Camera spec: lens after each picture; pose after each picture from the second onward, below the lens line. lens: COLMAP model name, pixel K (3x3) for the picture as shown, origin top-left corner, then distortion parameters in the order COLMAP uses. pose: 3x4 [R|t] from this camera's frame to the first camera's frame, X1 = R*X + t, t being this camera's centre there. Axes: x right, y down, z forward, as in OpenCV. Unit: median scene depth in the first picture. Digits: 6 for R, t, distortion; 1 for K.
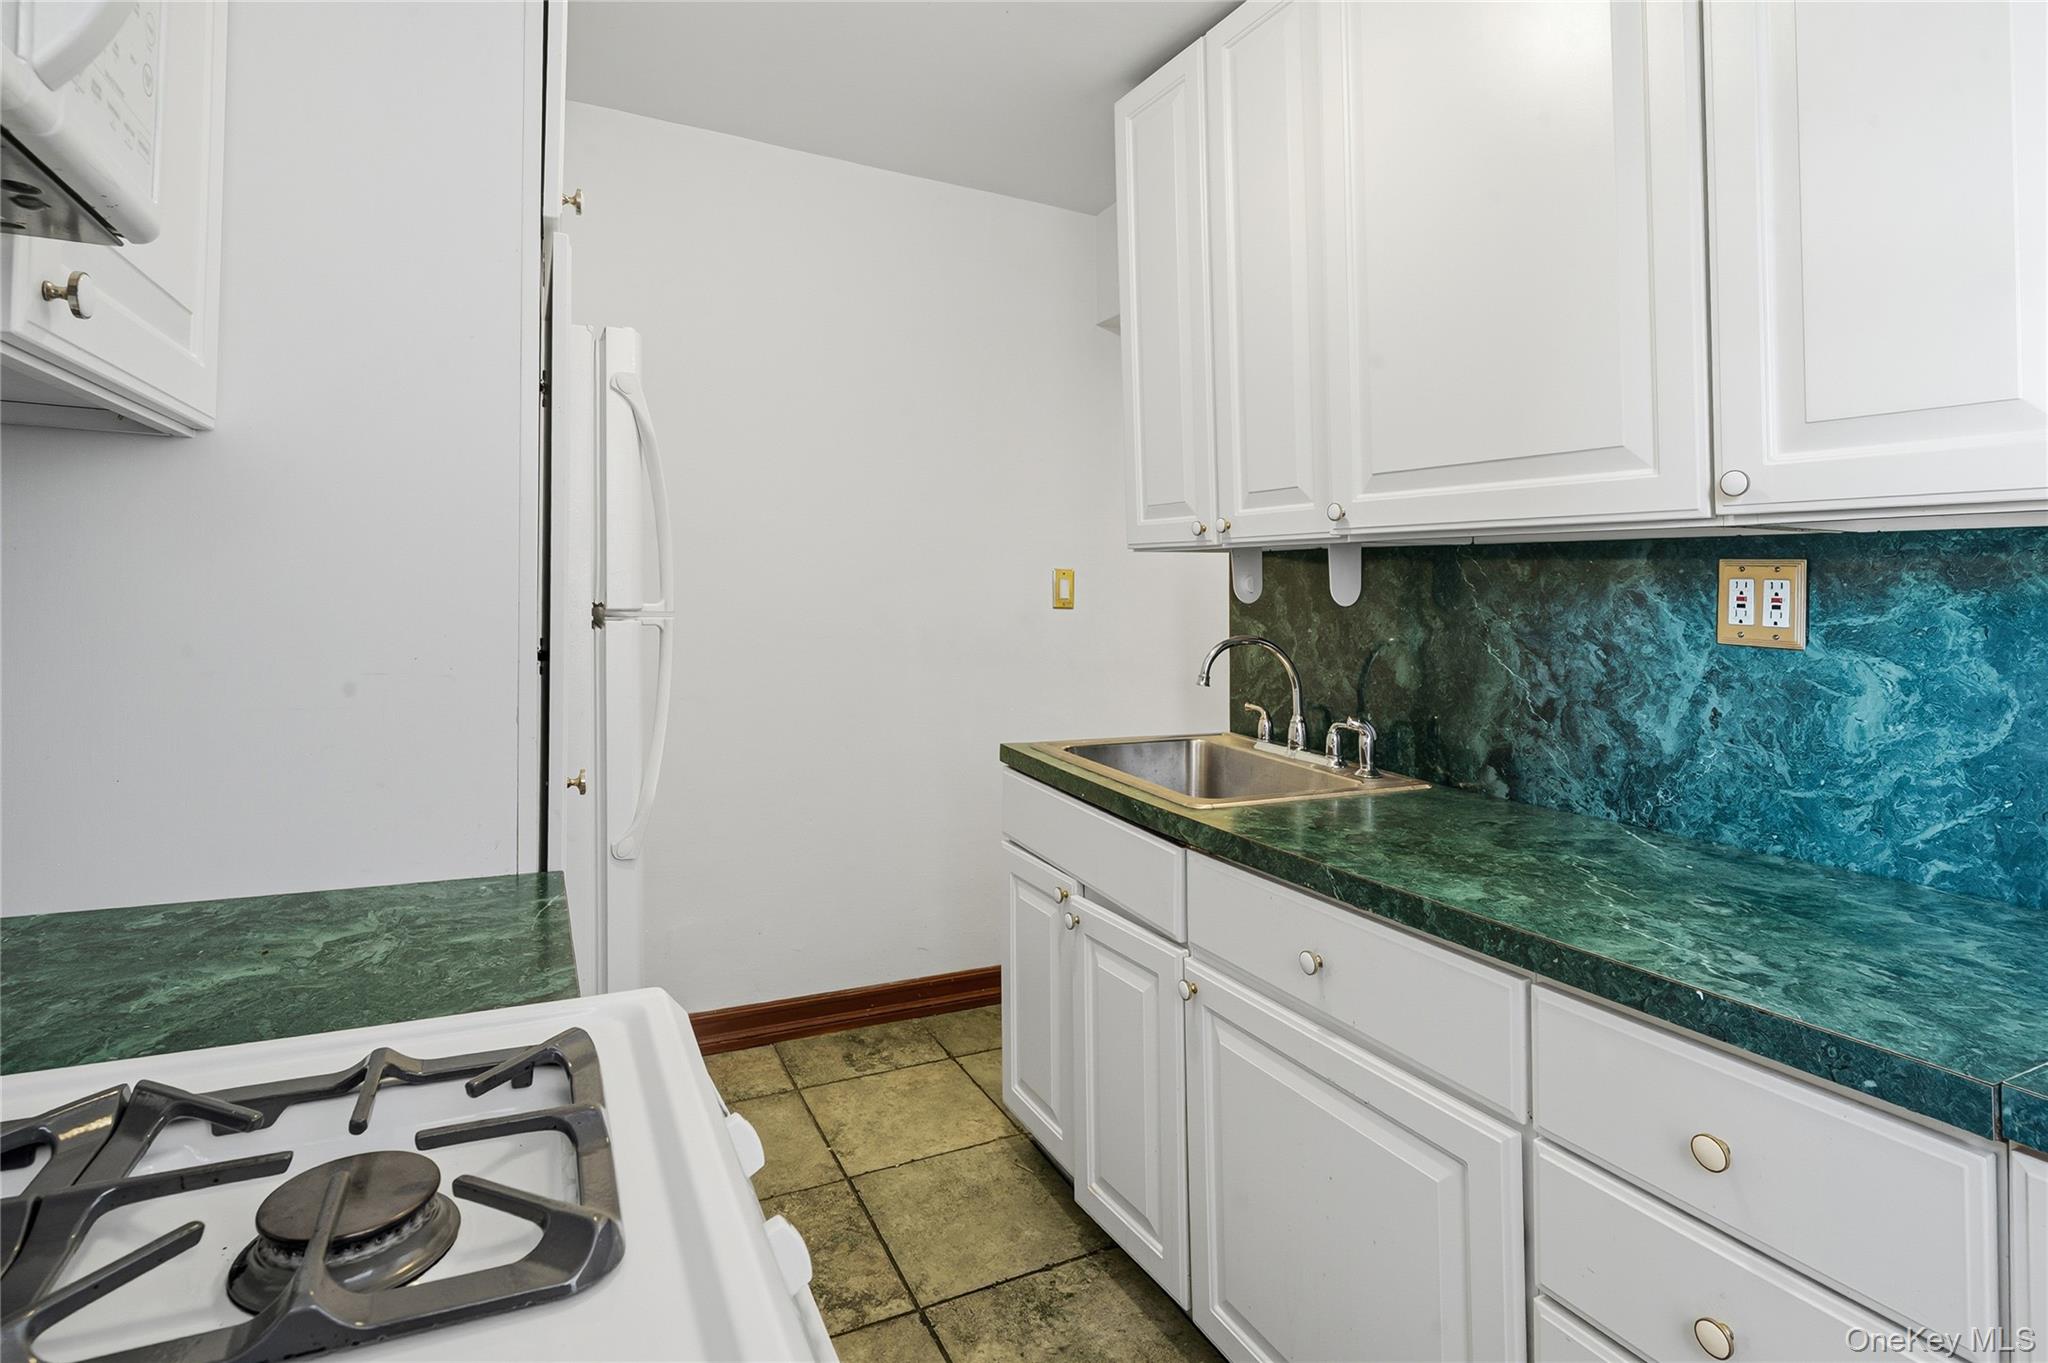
lens RADIAL K [[979.1, 0, 1021.8], [0, 979.1, 680.7], [0, 0, 1]] dist [-0.003644, -0.003209]
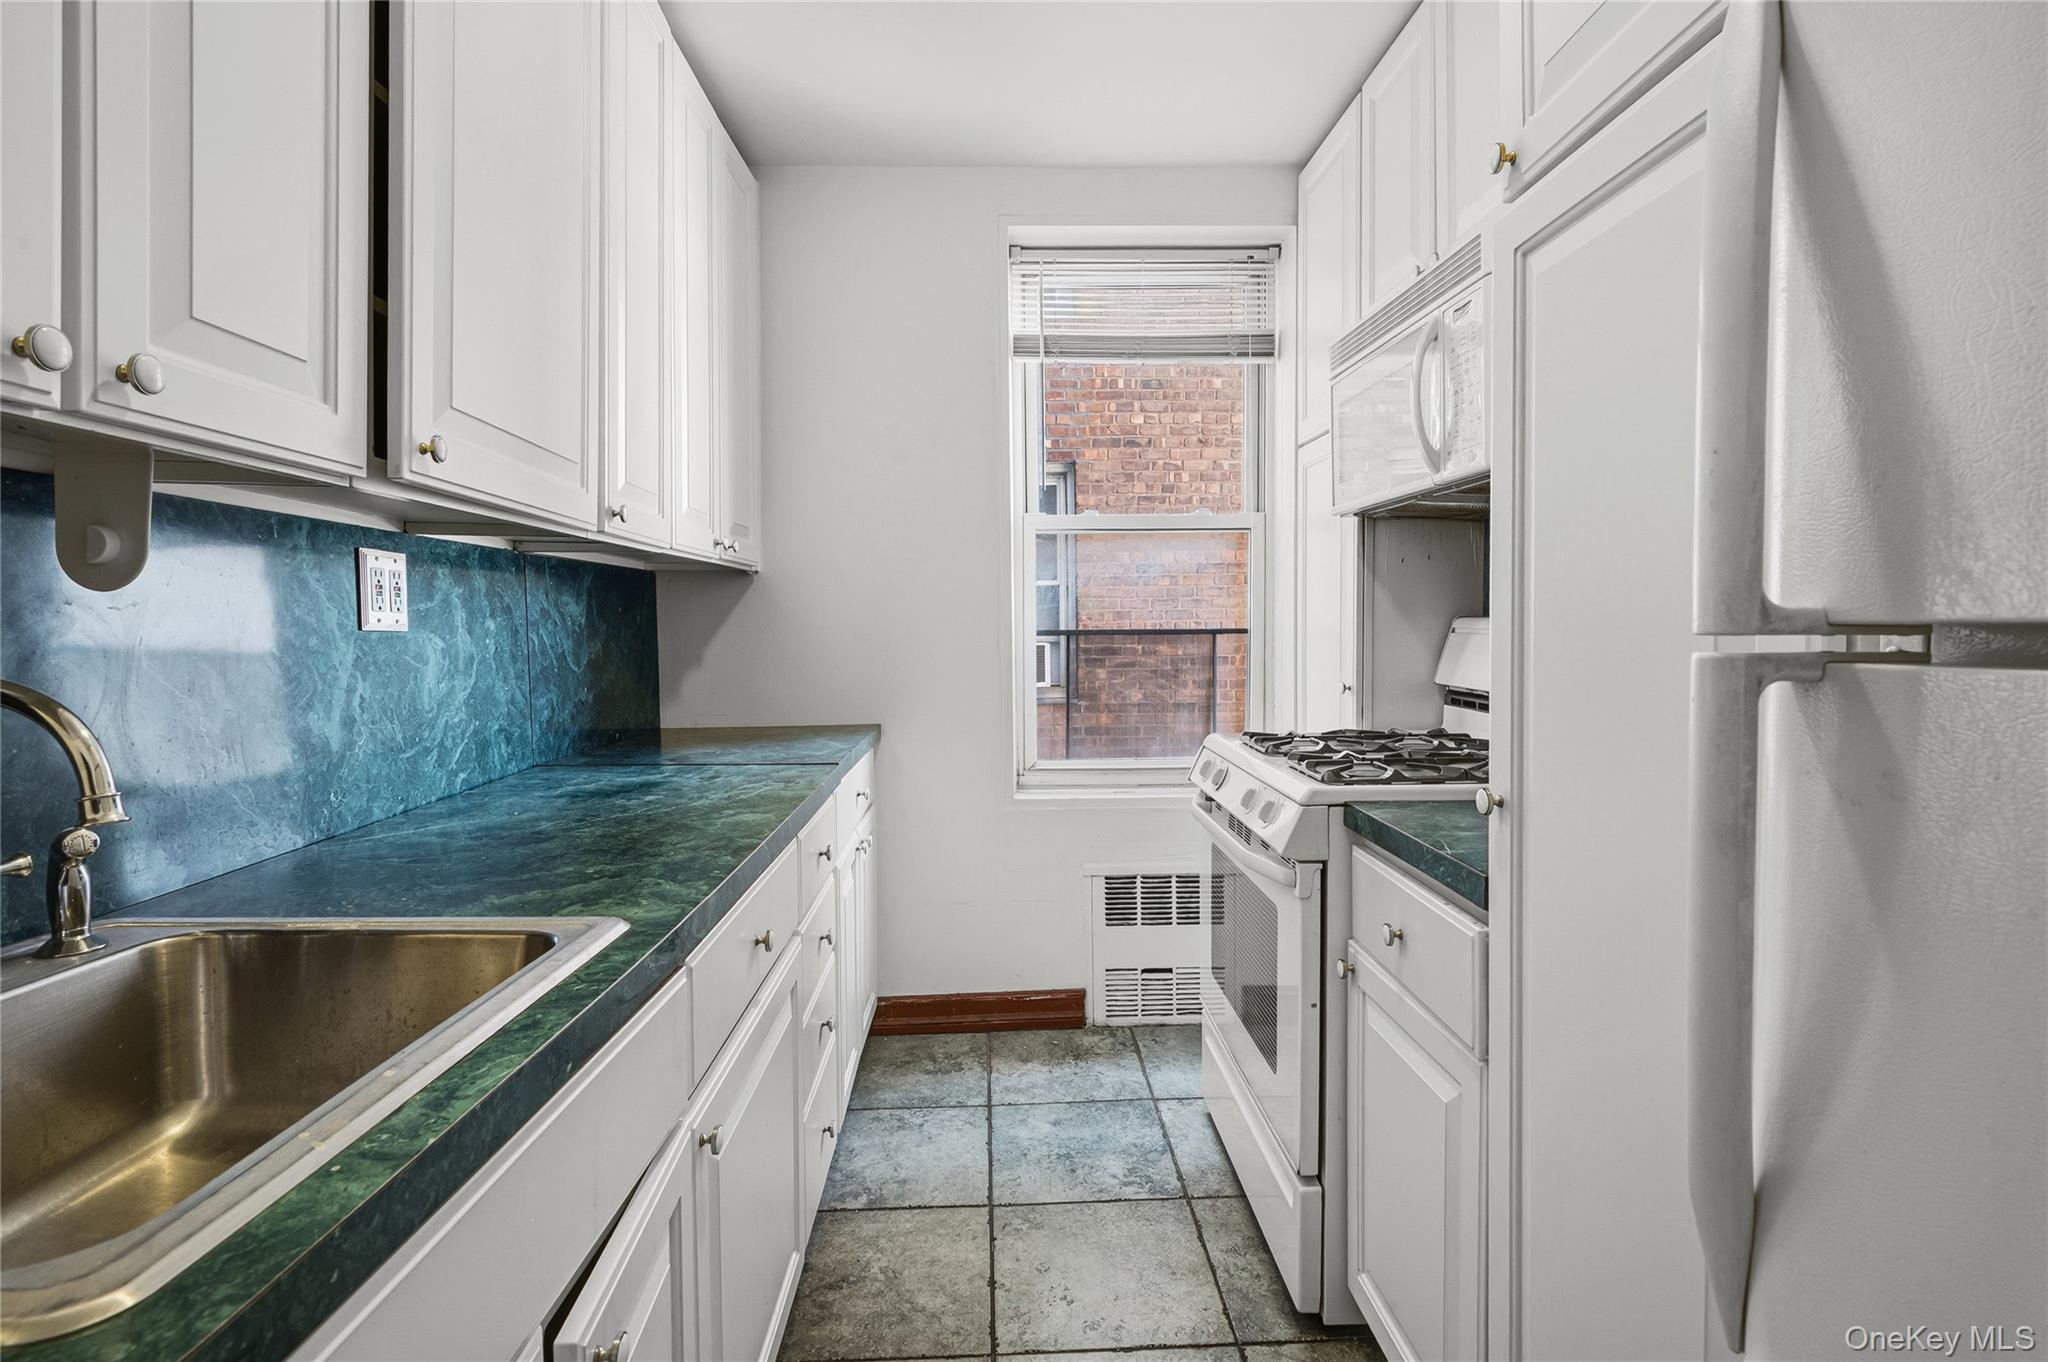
lens RADIAL K [[979.1, 0, 1007.0], [0, 979.1, 650.2], [0, 0, 1]] dist [-0.003644, -0.003209]
pose [[-0.900464, -0.025561, 0.434180, -0.364489], [0.028121, 0.992761, 0.116768, -0.127908], [-0.434021, 0.117355, -0.893226, 1.765039]]
